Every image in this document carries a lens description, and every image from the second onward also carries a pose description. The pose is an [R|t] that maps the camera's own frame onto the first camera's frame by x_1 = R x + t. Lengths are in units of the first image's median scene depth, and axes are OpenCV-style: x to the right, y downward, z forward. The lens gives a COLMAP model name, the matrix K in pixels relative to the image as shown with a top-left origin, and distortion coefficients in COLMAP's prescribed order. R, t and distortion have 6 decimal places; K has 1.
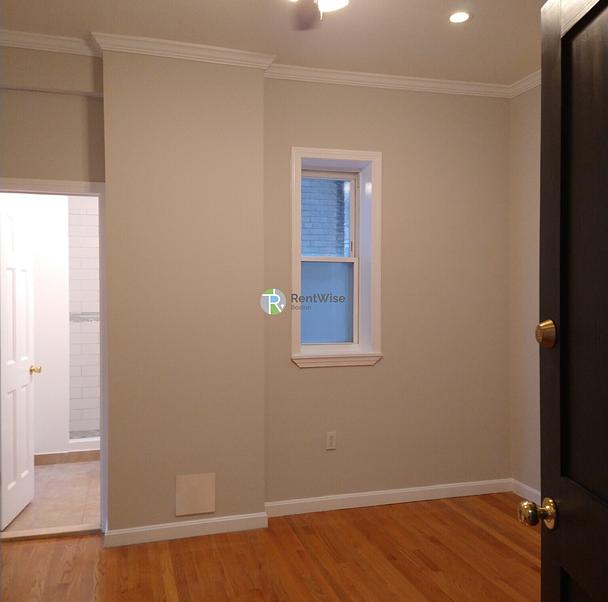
lens RADIAL K [[586.2, 0, 304.0], [0, 586.2, 301.0], [0, 0, 1]] dist [0.010081, 0.006250]
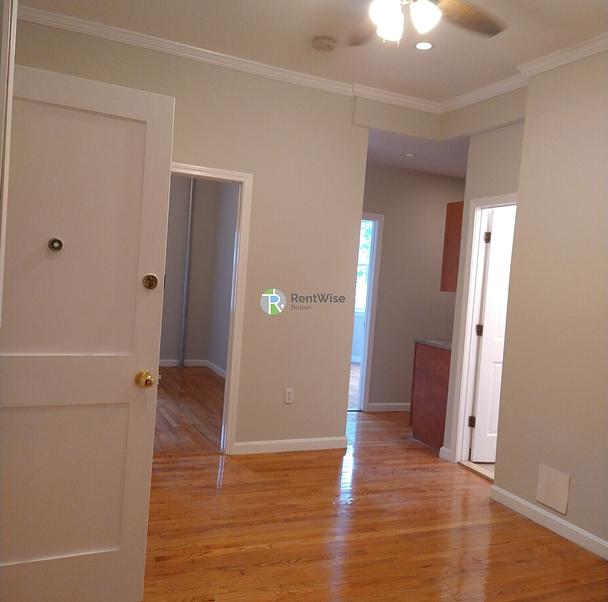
lens RADIAL K [[586.2, 0, 304.0], [0, 586.2, 301.0], [0, 0, 1]] dist [0.010081, 0.006250]
pose [[0.146002, 0.059954, -0.987466, 0.761903], [-0.089298, 0.994886, 0.047201, -0.005876], [0.985246, 0.081287, 0.150609, 0.400671]]
